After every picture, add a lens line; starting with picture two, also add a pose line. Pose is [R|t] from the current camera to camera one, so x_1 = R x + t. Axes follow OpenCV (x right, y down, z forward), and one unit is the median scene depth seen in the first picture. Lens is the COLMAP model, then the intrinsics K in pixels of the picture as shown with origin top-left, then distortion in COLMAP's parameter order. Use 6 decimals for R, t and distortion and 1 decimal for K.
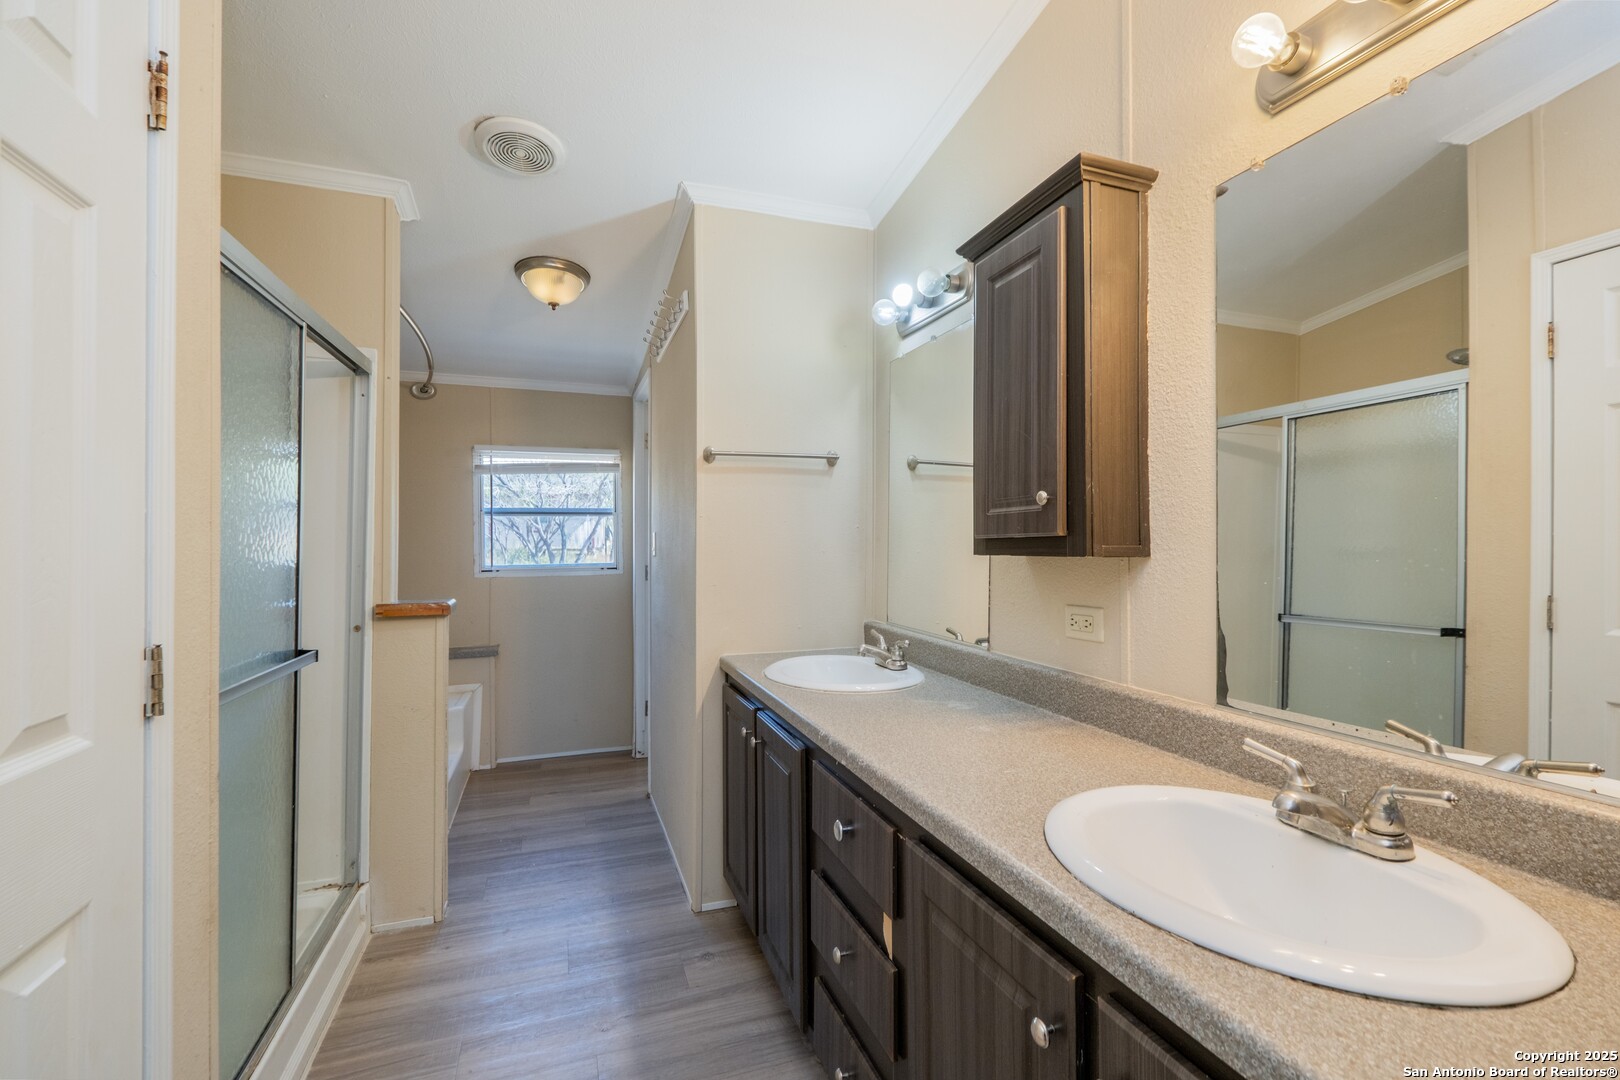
lens RADIAL K [[698.3, 0, 810.0], [0, 698.3, 540.0], [0, 0, 1]] dist [0.001181, 0.000236]
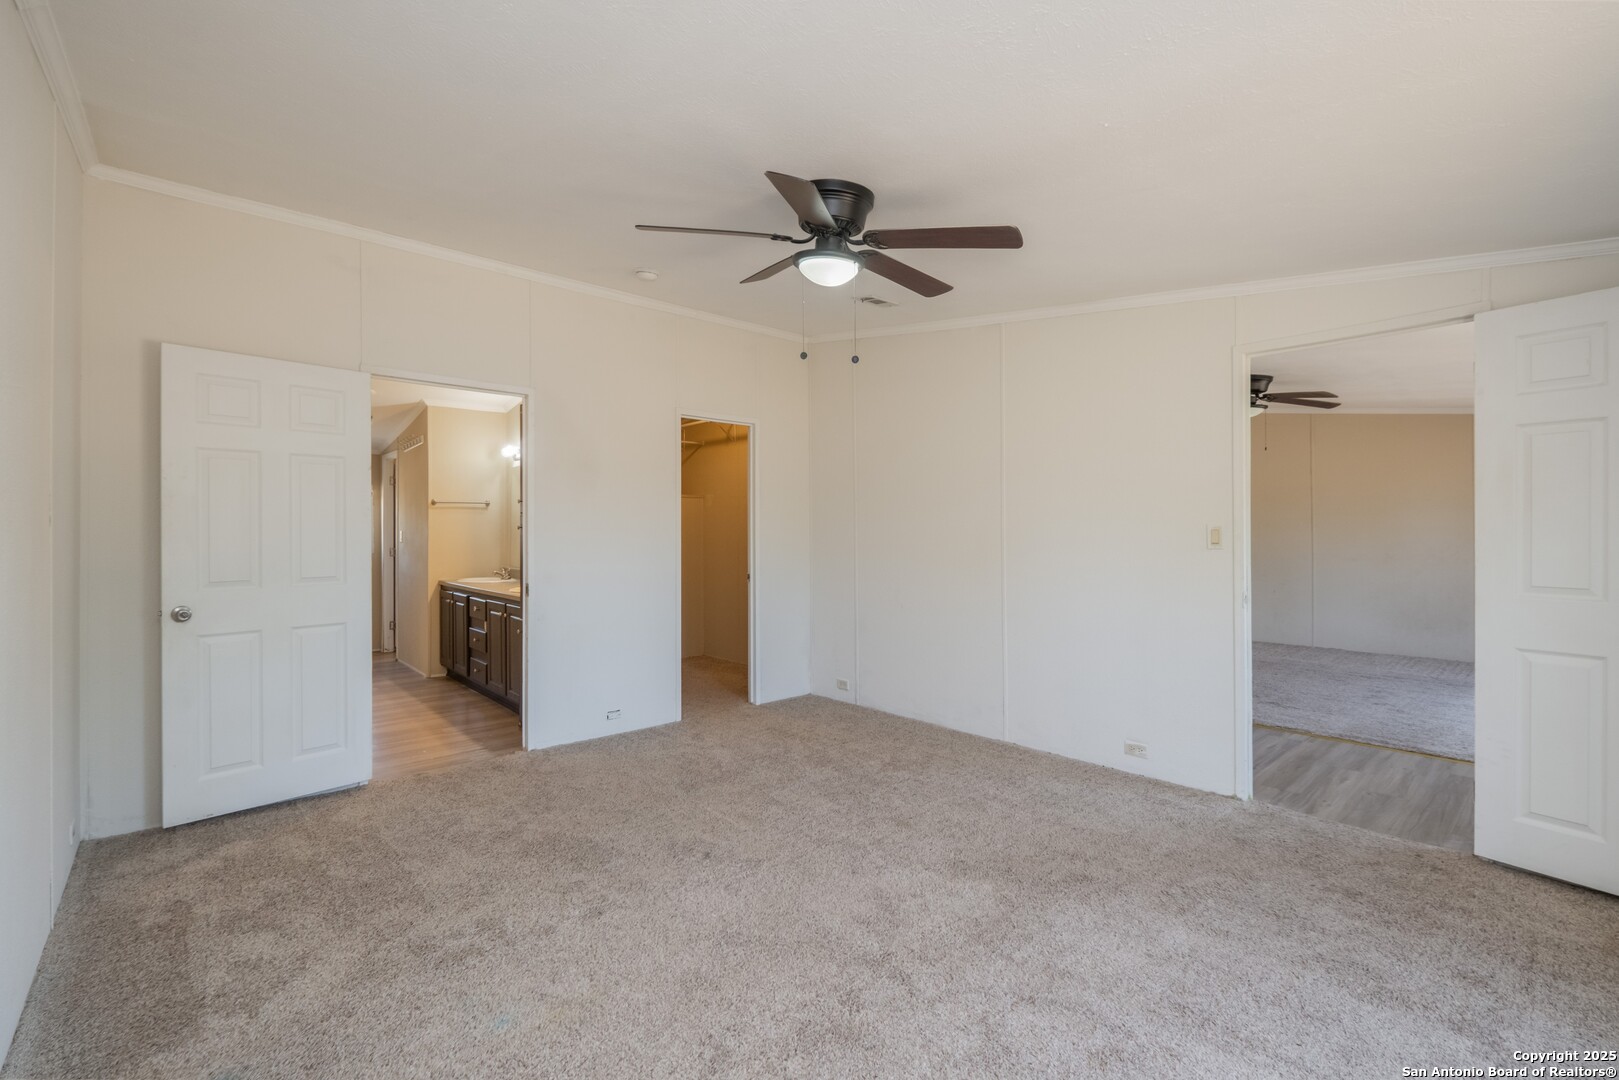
lens RADIAL K [[697.9, 0, 809.5], [0, 697.9, 540.0], [0, 0, 1]] dist [0.001181, 0.000236]
pose [[0.931156, 0.003964, 0.364598, 0.211589], [-0.006233, 0.999968, 0.005046, -0.004729], [-0.364567, -0.006971, 0.931151, -1.931838]]
